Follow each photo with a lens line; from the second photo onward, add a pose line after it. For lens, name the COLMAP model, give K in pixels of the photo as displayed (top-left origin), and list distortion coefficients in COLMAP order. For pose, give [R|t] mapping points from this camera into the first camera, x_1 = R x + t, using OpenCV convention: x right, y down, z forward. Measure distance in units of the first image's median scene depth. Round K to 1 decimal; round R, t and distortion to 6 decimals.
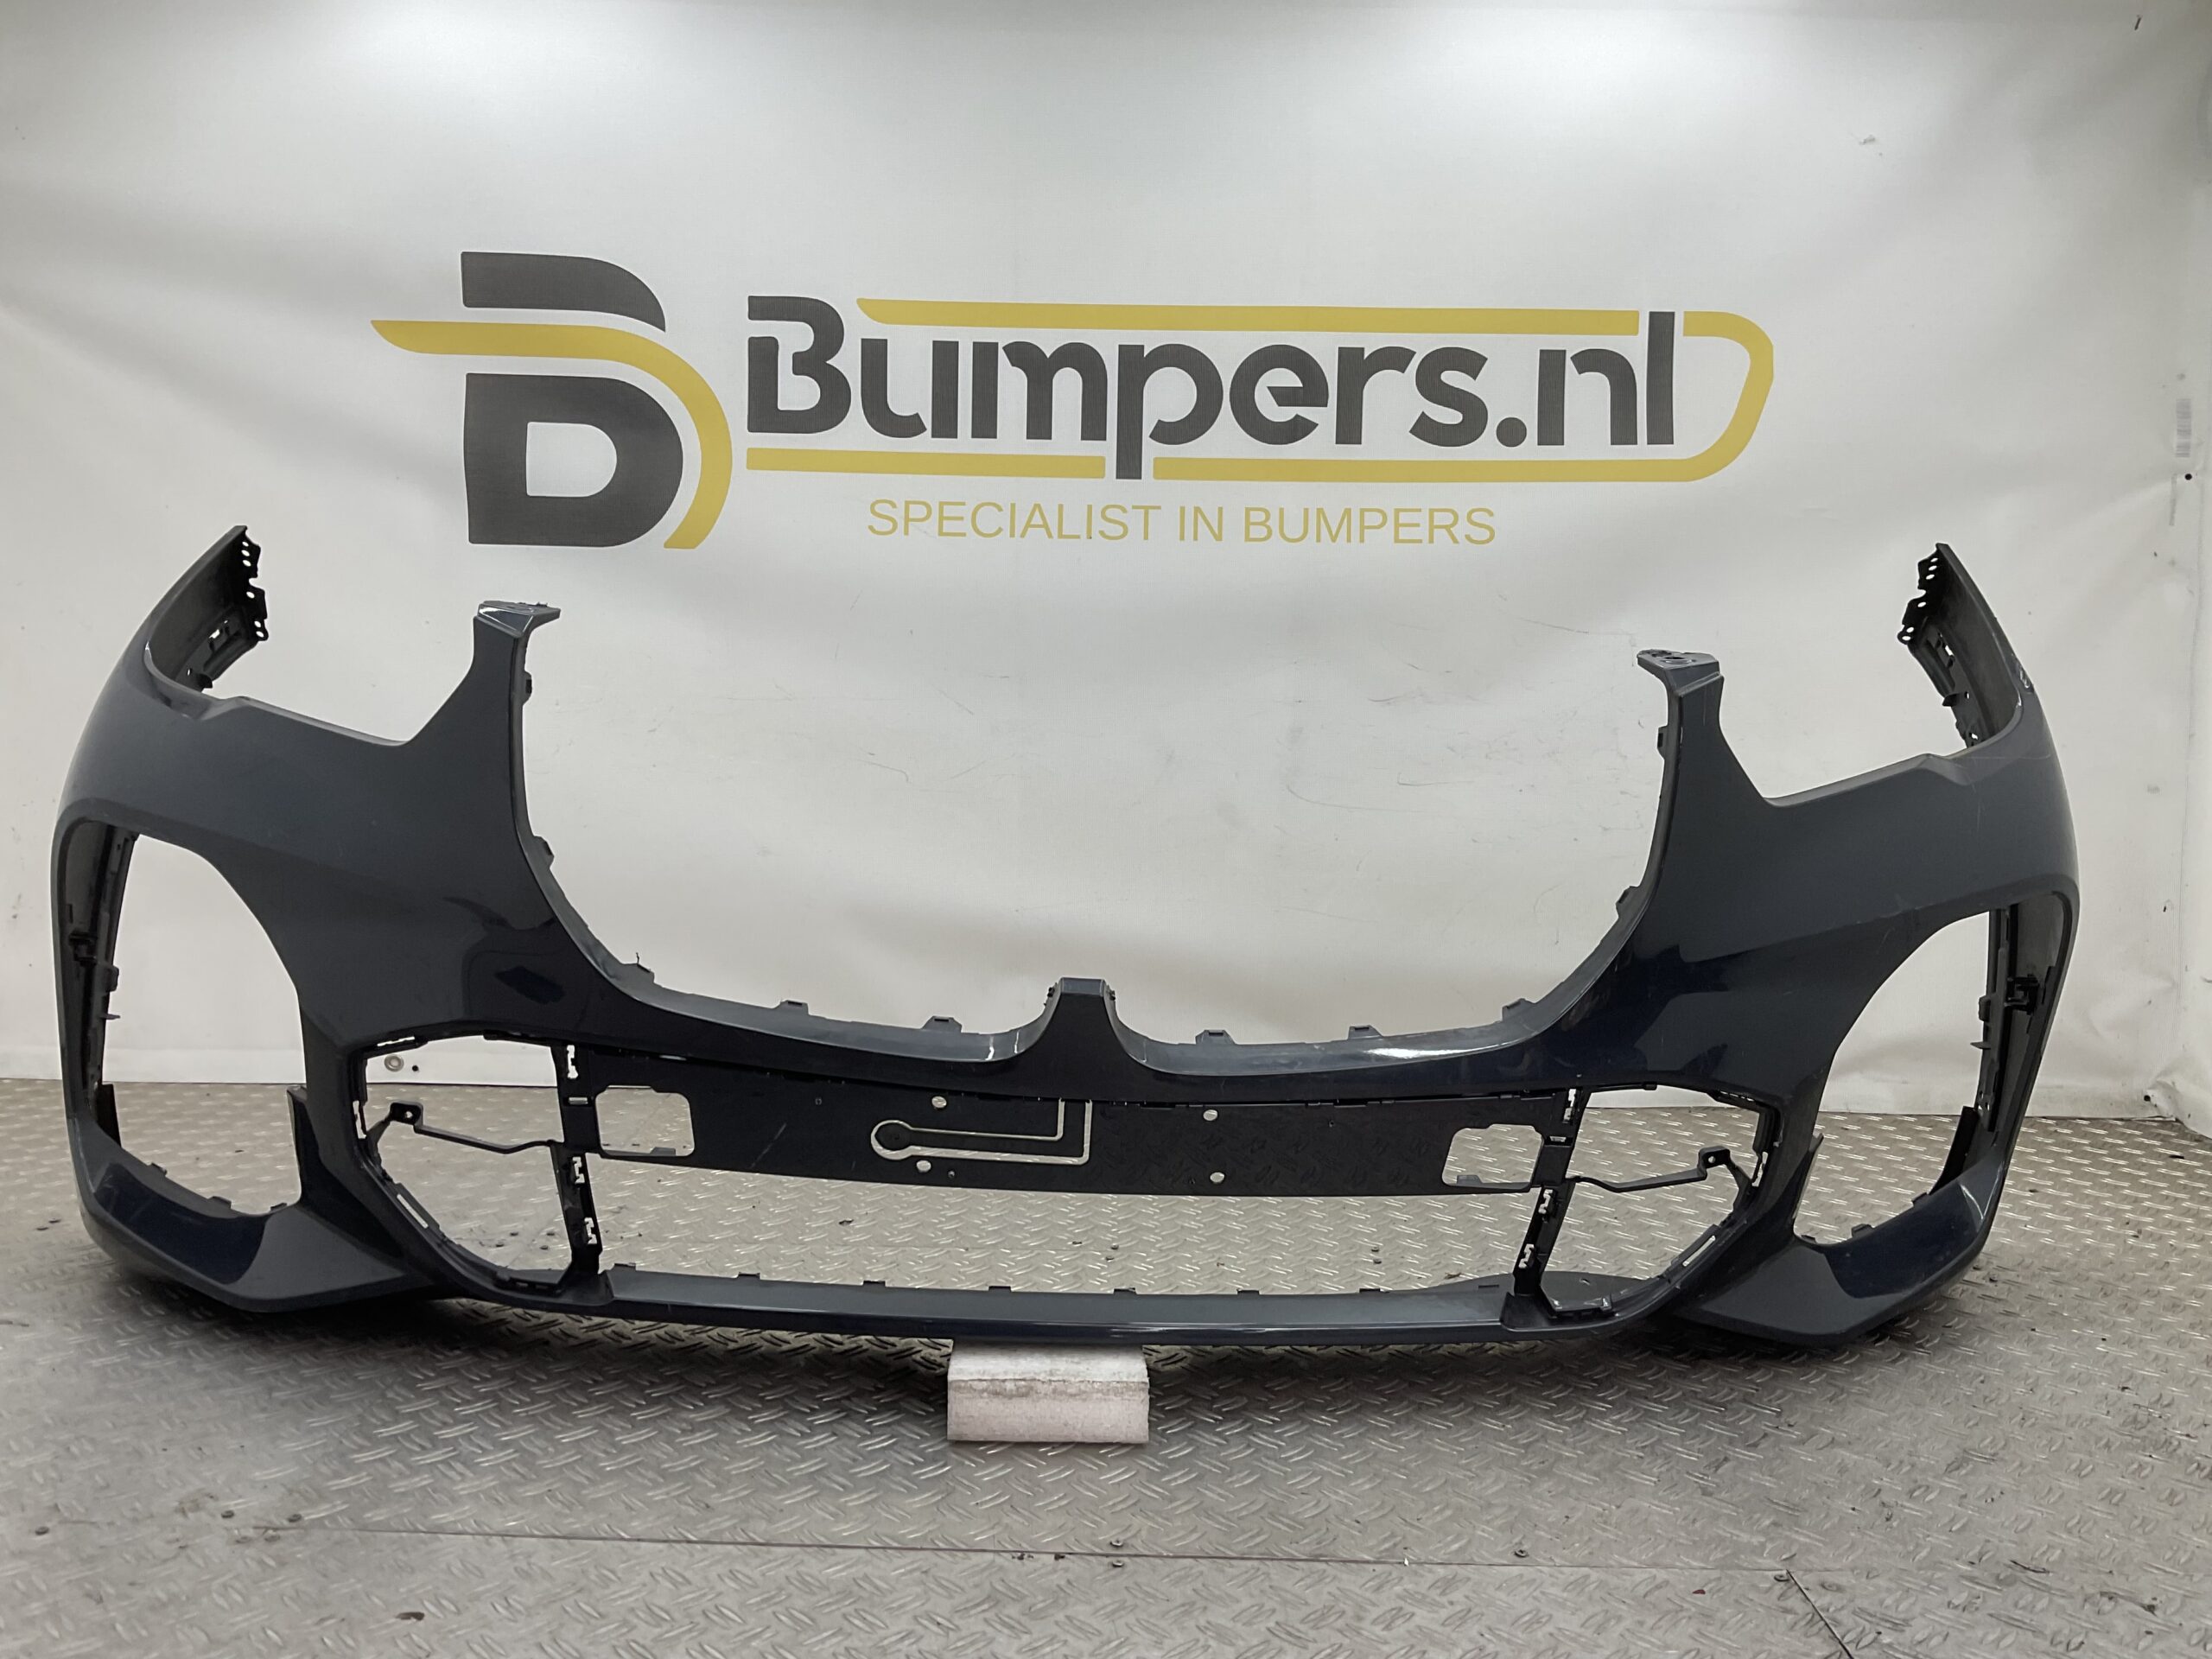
lens RADIAL K [[1848.7, 0, 1106.6], [0, 1848.7, 826.0], [0, 0, 1]] dist [0.058630, -0.112519]
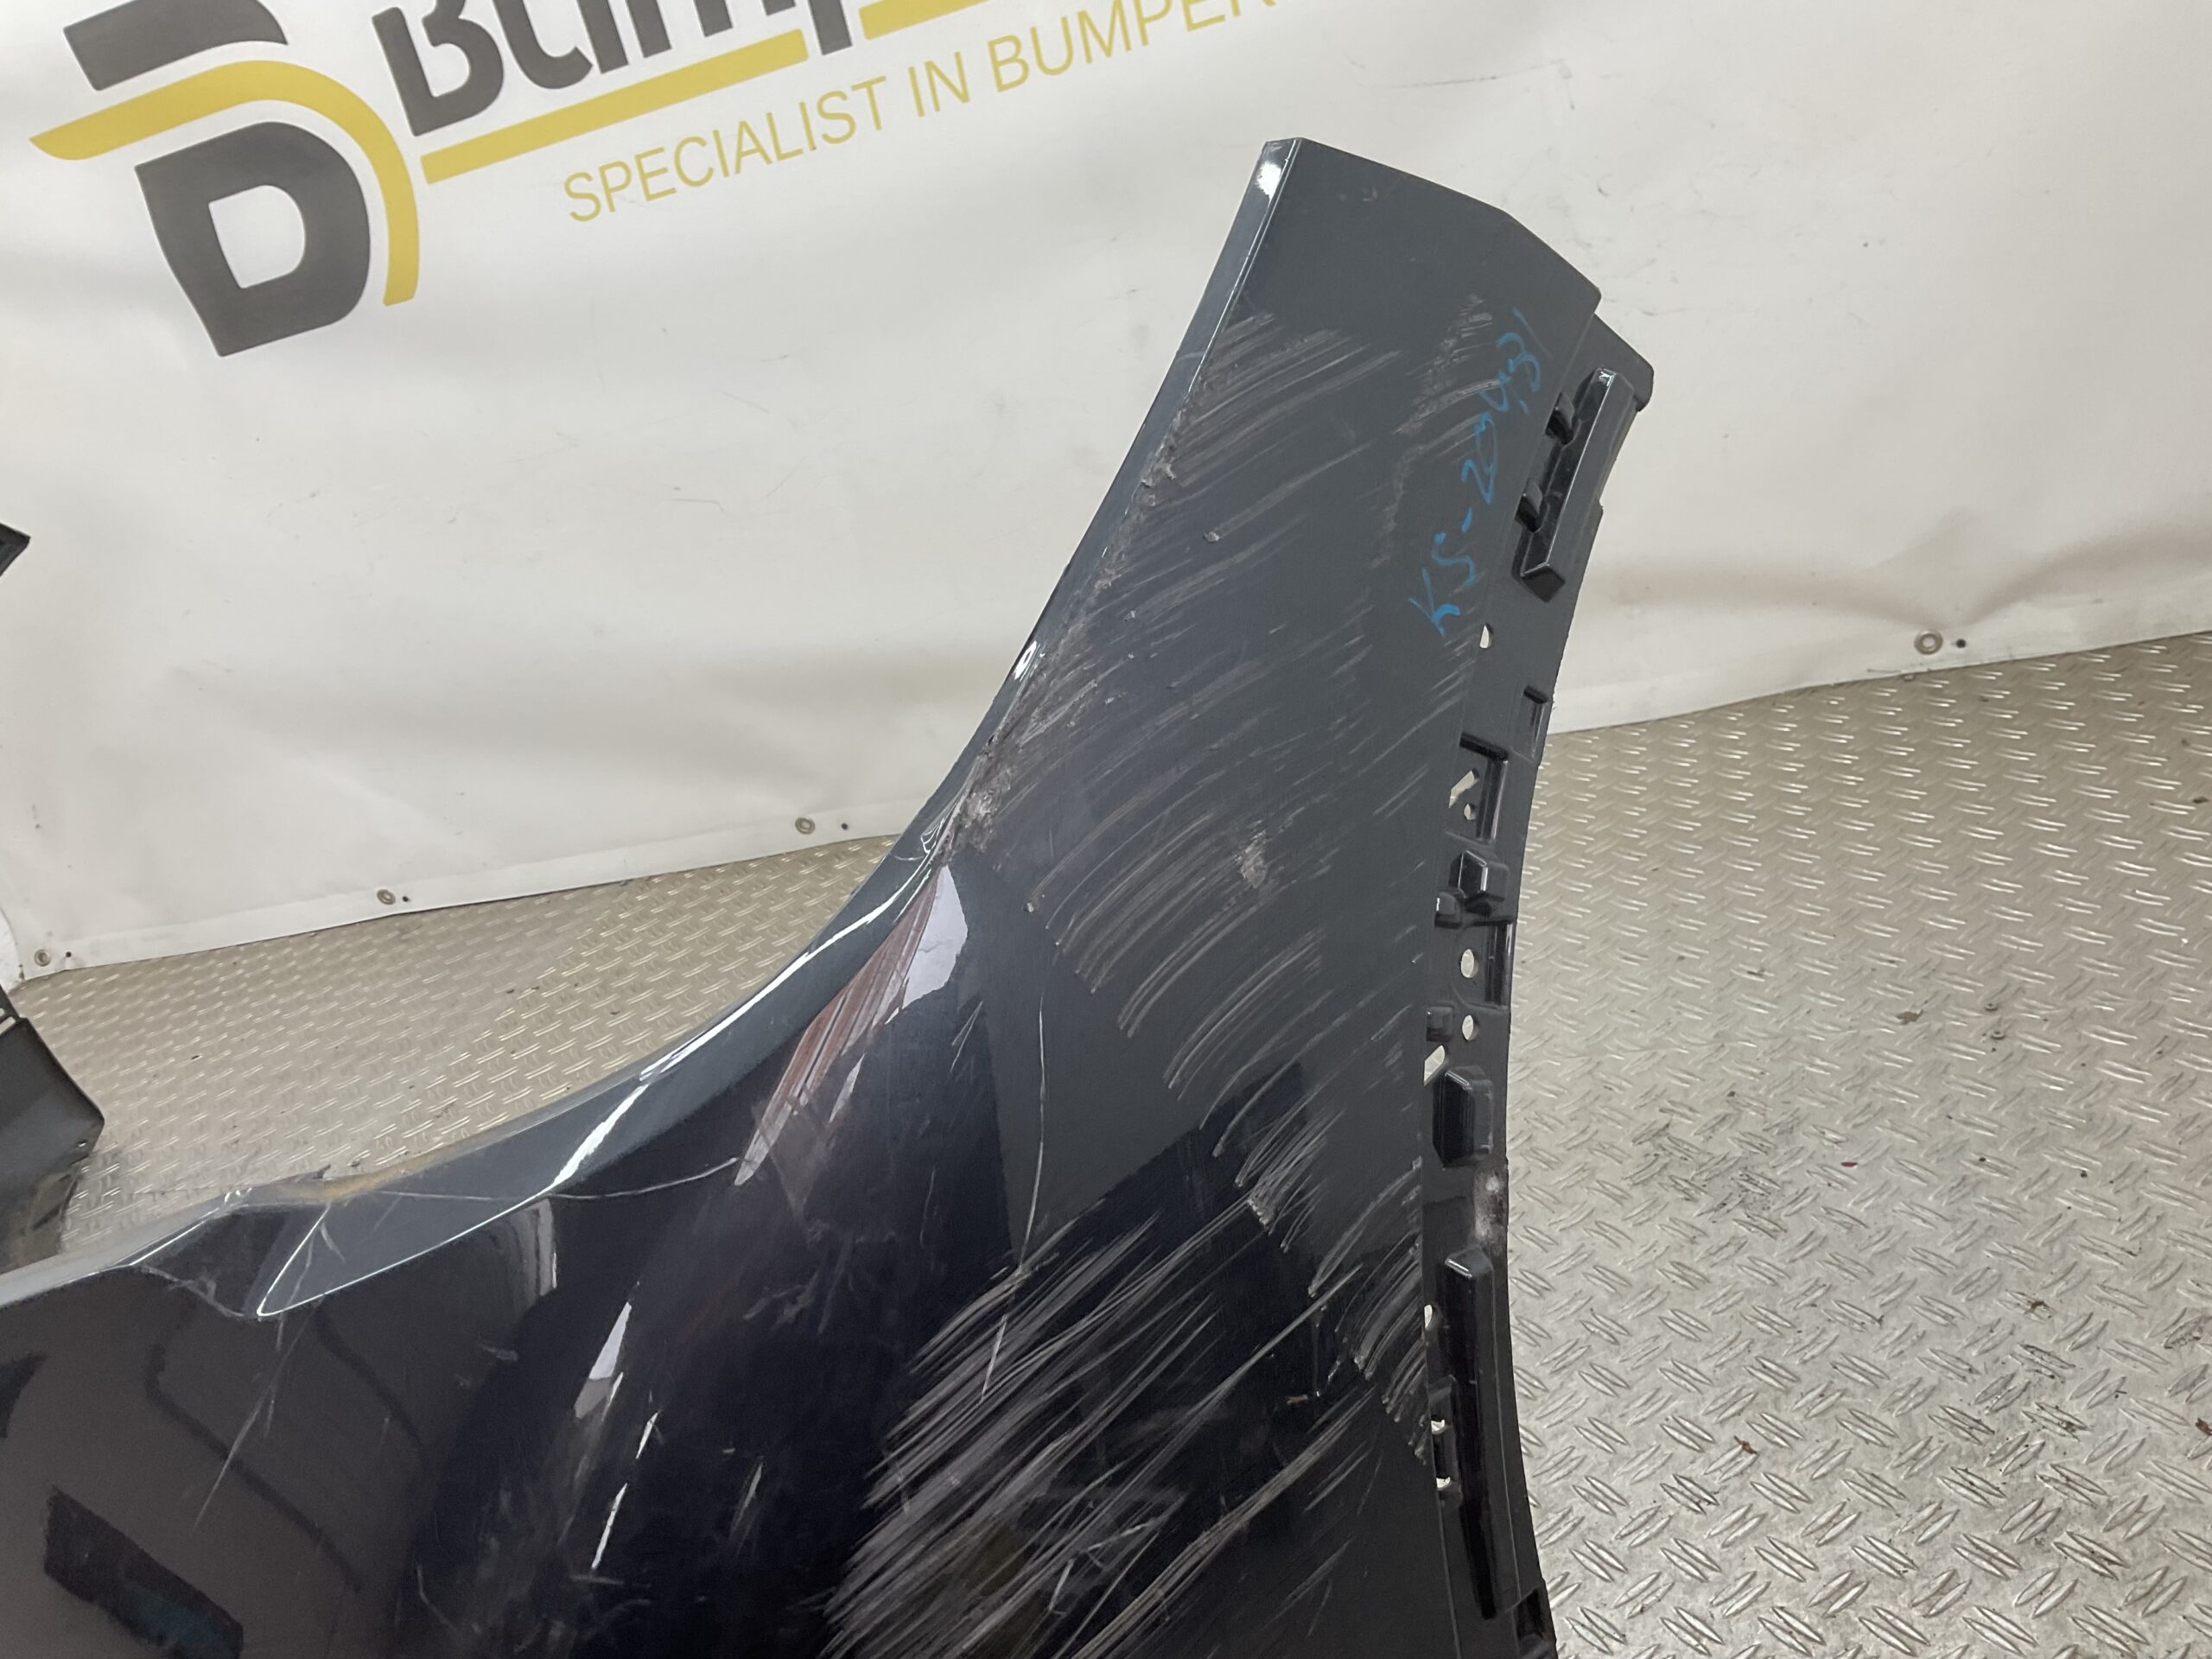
lens RADIAL K [[1848.7, 0, 1096.8], [0, 1848.7, 855.5], [0, 0, 1]] dist [0.058630, -0.112519]
pose [[0.920783, -0.155352, -0.357805, 0.326122], [0.268262, 0.918114, 0.291722, -0.080770], [0.283186, -0.364599, 0.887059, 0.248552]]
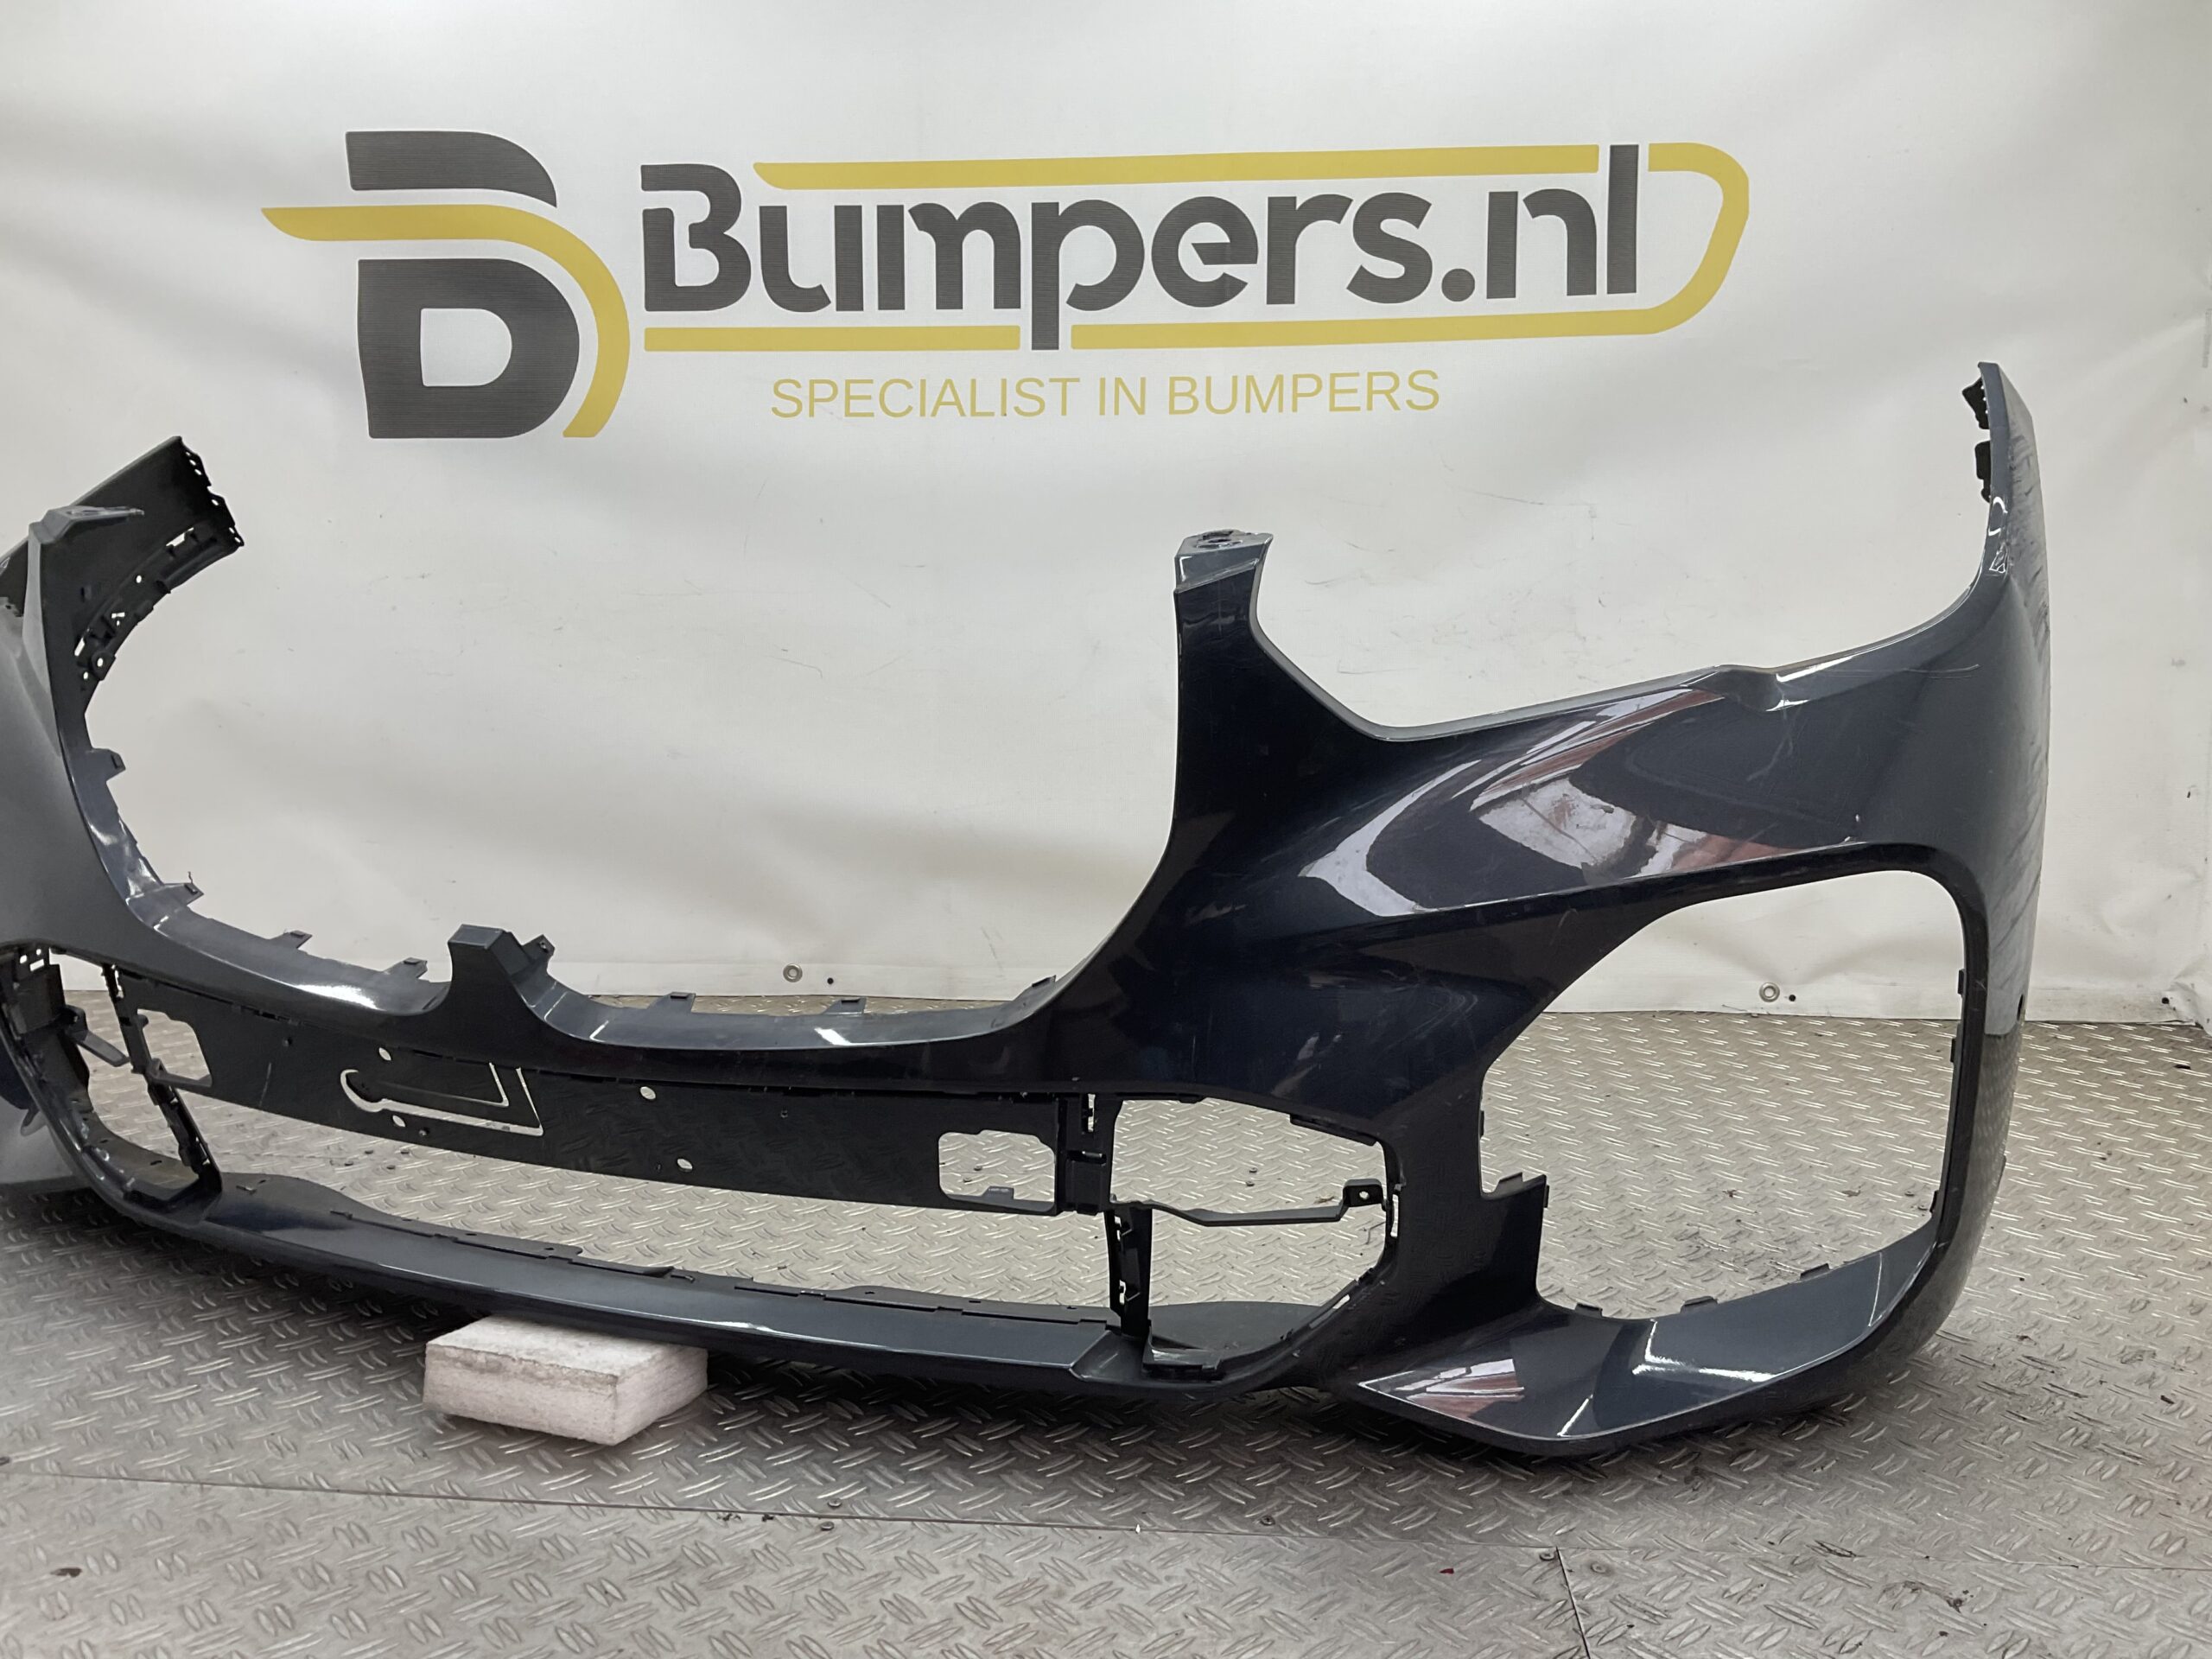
lens RADIAL K [[1848.7, 0, 1109.7], [0, 1848.7, 834.5], [0, 0, 1]] dist [0.058630, -0.112519]
pose [[0.996981, -0.010184, -0.076981, 0.114325], [0.015345, 0.997651, 0.066754, -0.005137], [0.076120, -0.067734, 0.994795, 0.054217]]
